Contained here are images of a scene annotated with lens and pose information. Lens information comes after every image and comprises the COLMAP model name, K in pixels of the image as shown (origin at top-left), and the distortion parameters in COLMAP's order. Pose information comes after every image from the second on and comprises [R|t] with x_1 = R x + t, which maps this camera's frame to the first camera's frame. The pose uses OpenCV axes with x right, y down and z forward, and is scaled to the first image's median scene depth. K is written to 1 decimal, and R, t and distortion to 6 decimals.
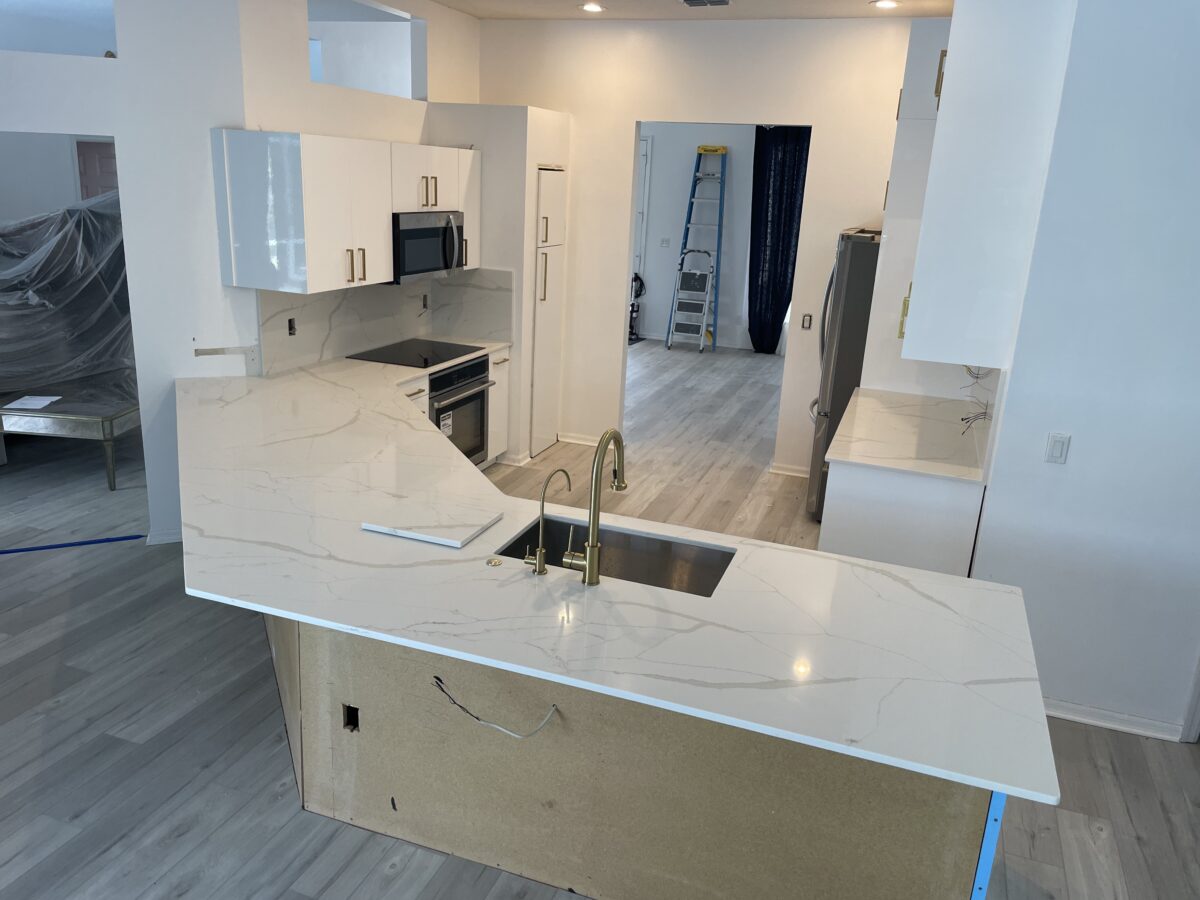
lens RADIAL K [[900.8, 0, 606.9], [0, 900.8, 454.4], [0, 0, 1]] dist [0.013919, -0.008262]
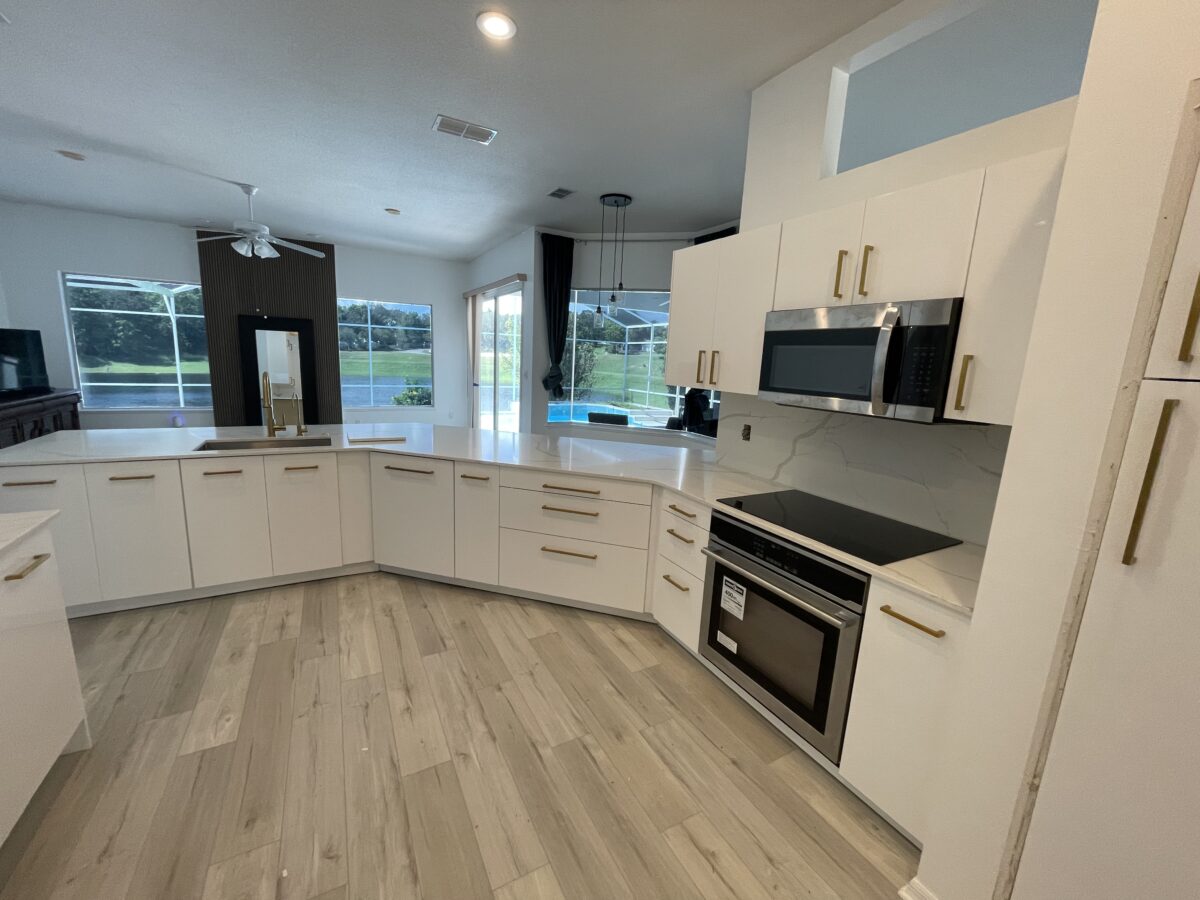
lens RADIAL K [[478.8, 0, 597.2], [0, 478.8, 448.3], [0, 0, 1]] dist [-0.003361, -0.000215]
pose [[-0.658663, 0.052783, -0.750584, 0.168217], [-0.301931, 0.895163, 0.327905, -0.225916], [0.689203, 0.442603, -0.573674, 1.067009]]
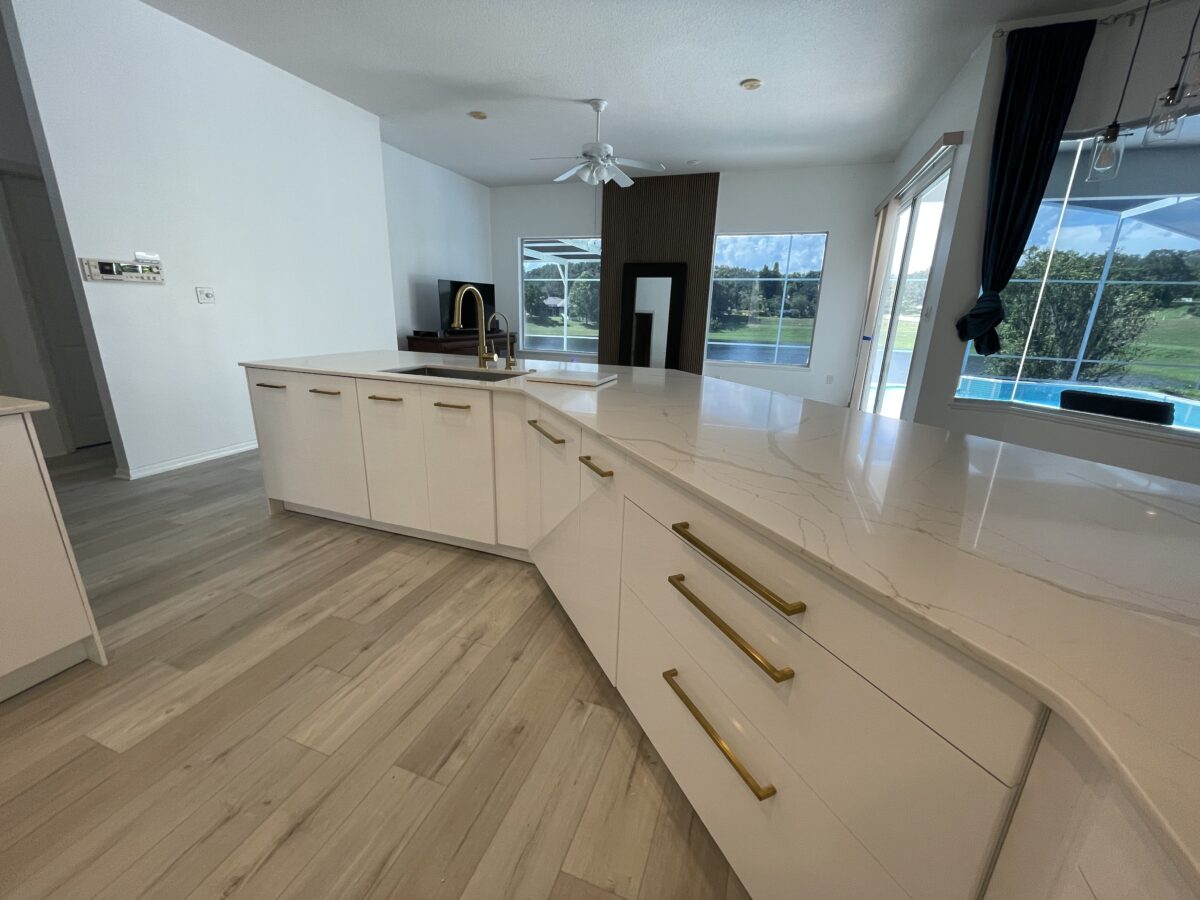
lens RADIAL K [[478.8, 0, 603.3], [0, 478.8, 450.2], [0, 0, 1]] dist [-0.003361, -0.000215]
pose [[-0.996641, -0.079825, -0.018276, -0.126349], [-0.076527, 0.828439, 0.554827, -0.139248], [-0.029148, 0.554362, -0.831765, 0.903564]]
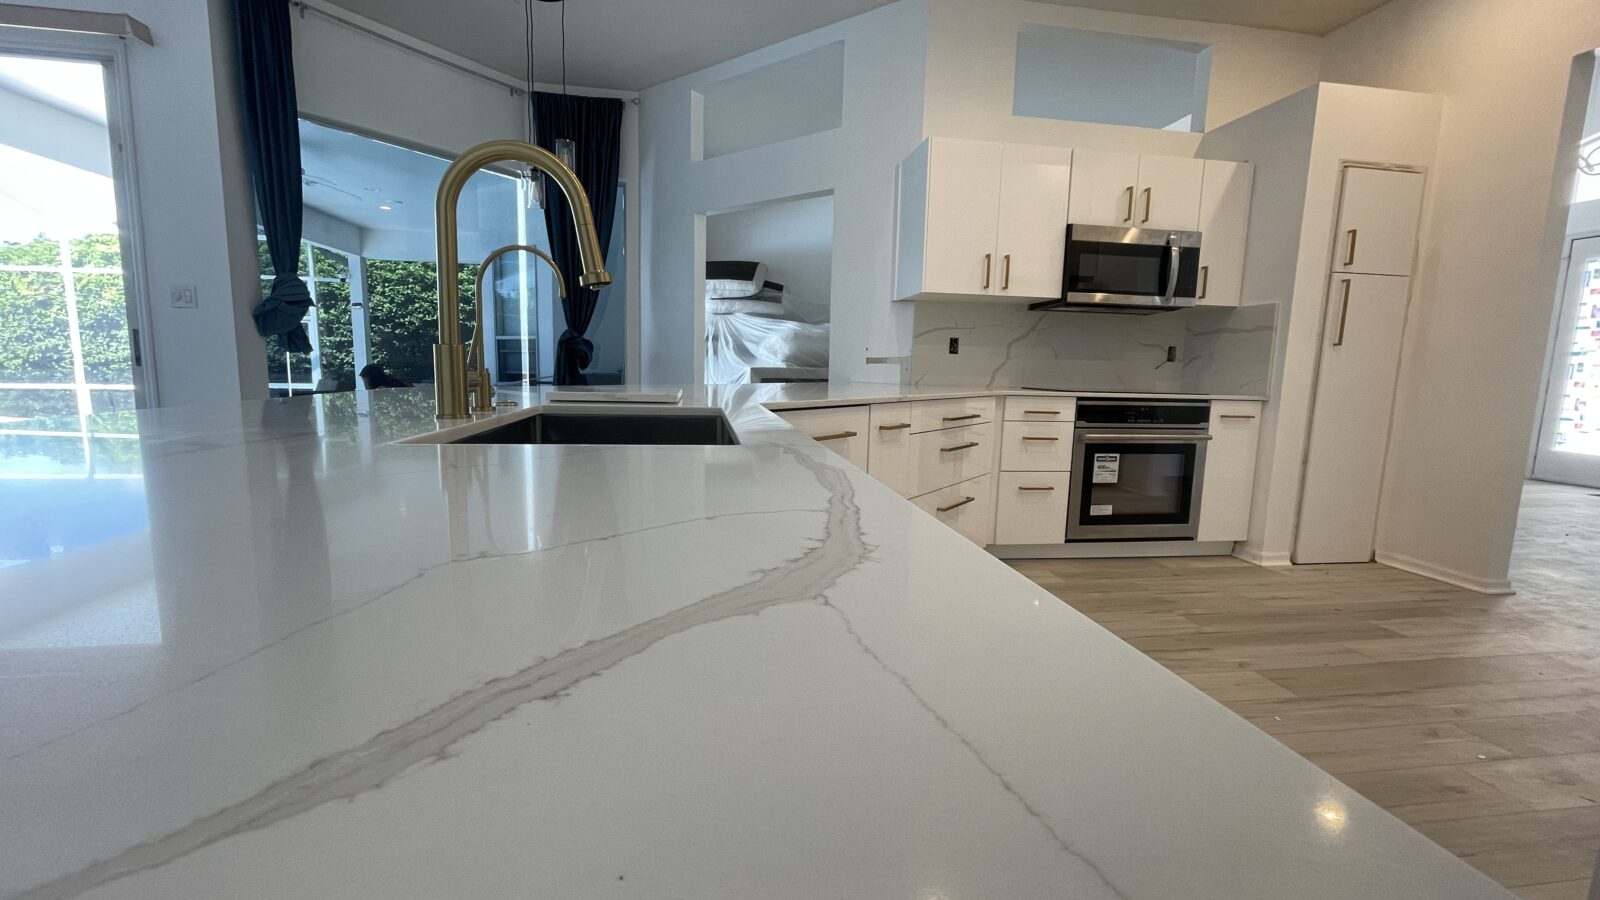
lens RADIAL K [[638.3, 0, 802.1], [0, 638.3, 446.9], [0, 0, 1]] dist [-0.002924, -0.000643]
pose [[0.469214, 0.070125, -0.880296, 0.204008], [-0.262793, 0.962769, -0.063378, 0.058588], [0.843077, 0.261073, 0.470173, 0.468708]]
